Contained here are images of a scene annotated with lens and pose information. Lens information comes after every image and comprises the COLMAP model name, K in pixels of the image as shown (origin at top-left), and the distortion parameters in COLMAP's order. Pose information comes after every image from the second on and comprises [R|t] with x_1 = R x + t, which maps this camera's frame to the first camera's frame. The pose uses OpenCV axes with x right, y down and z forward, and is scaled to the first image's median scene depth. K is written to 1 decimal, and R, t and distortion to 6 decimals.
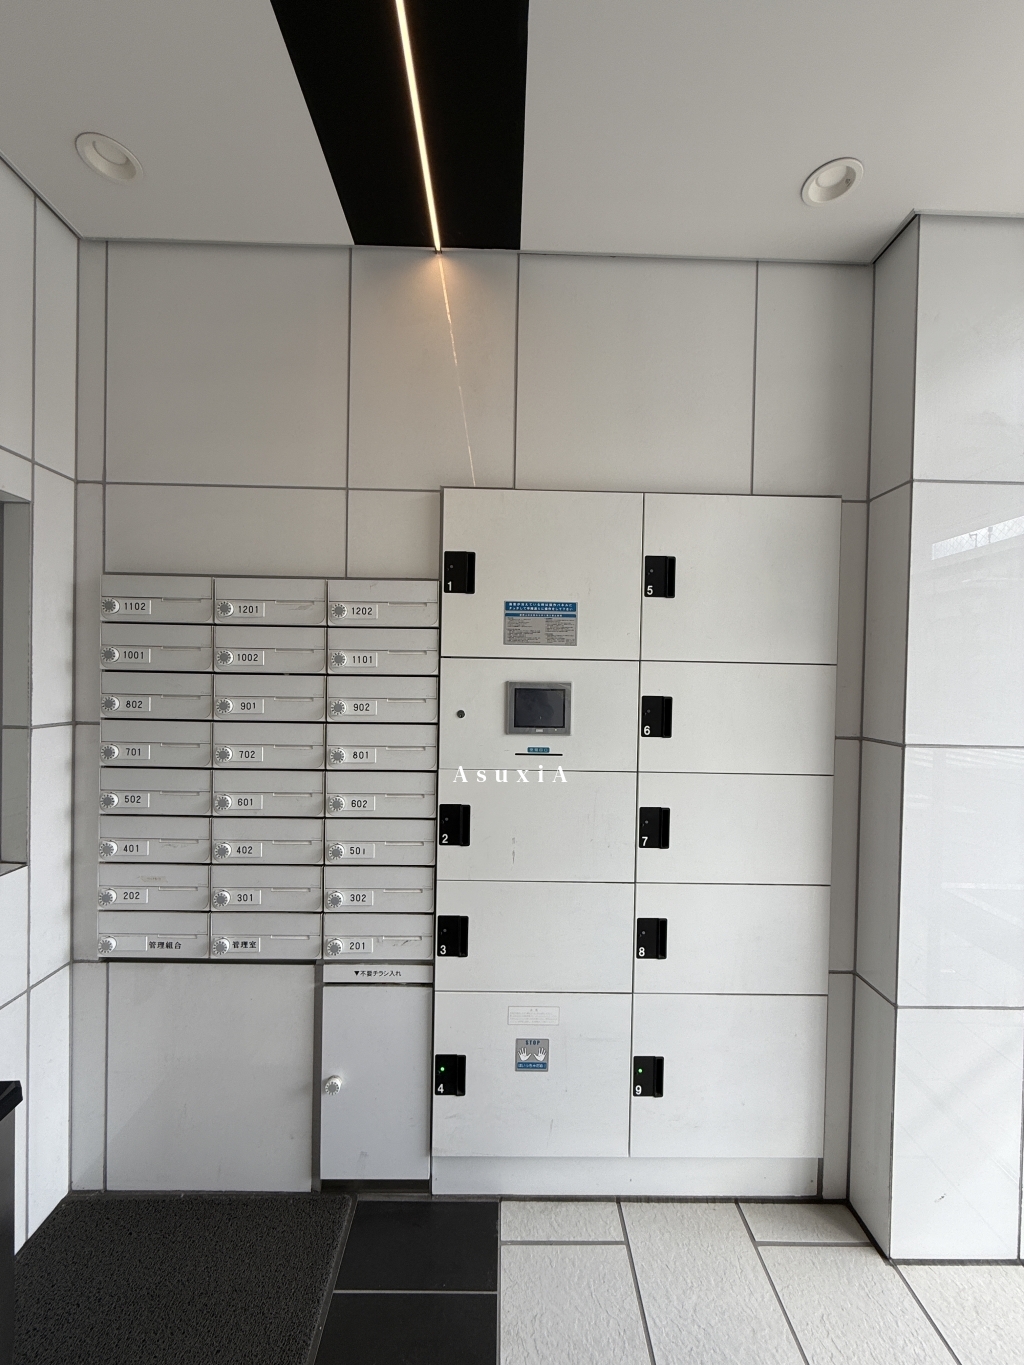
lens RADIAL K [[541.3, 0, 511.4], [0, 541.3, 684.0], [0, 0, 1]] dist [0.000148, -0.000645]
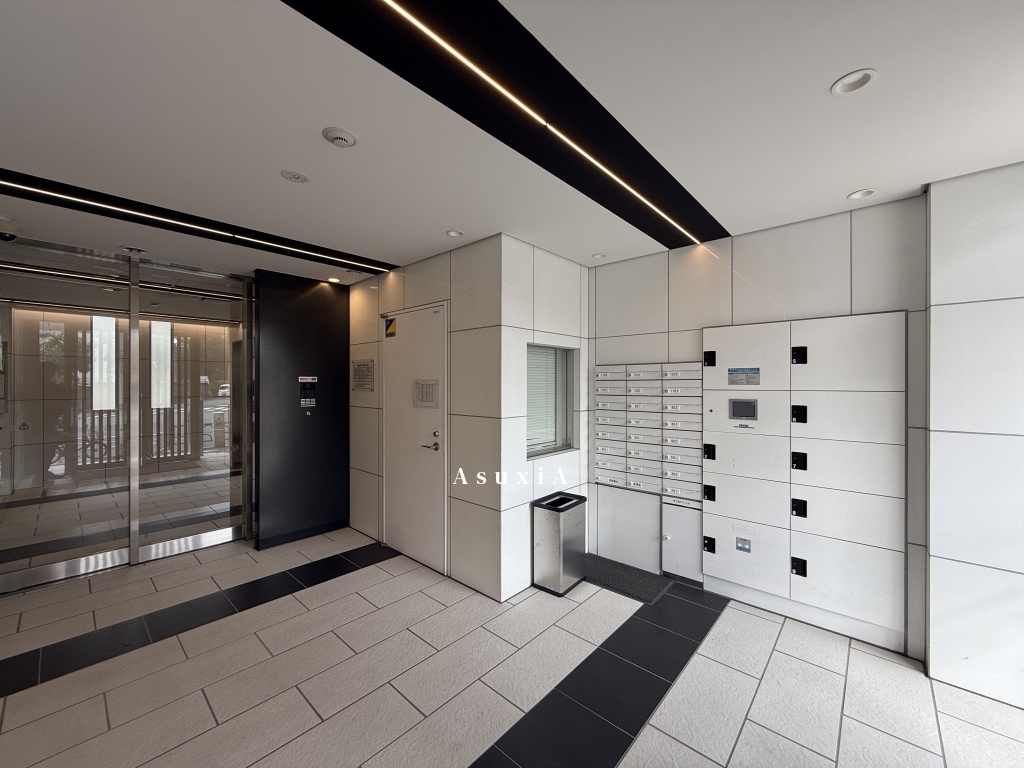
lens RADIAL K [[406.1, 0, 512.0], [0, 406.1, 384.0], [0, 0, 1]] dist [0.000148, -0.000645]
pose [[0.731450, -0.019058, -0.681628, 0.564124], [0.004837, 0.999729, -0.022761, -0.037325], [0.681878, 0.013351, 0.731344, -1.167074]]
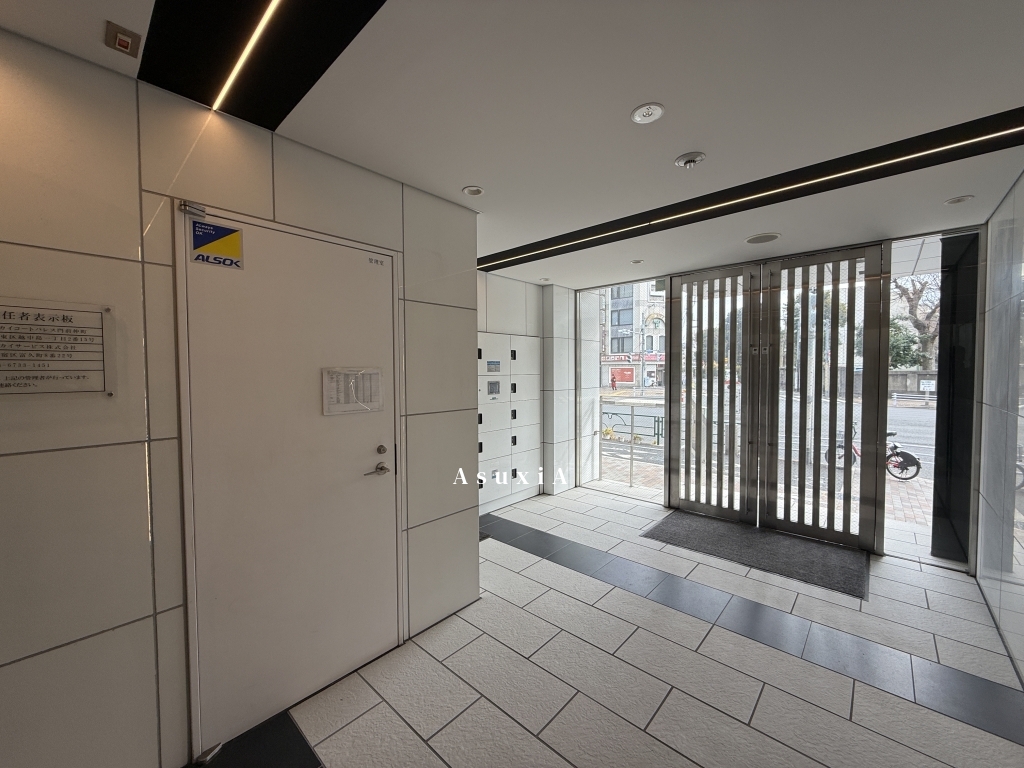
lens RADIAL K [[406.1, 0, 512.0], [0, 406.1, 384.0], [0, 0, 1]] dist [0.000148, -0.000645]
pose [[0.685134, -0.049106, 0.726760, -2.043237], [0.029813, 0.998779, 0.039381, -0.097059], [-0.727806, -0.005314, 0.685762, -1.161464]]
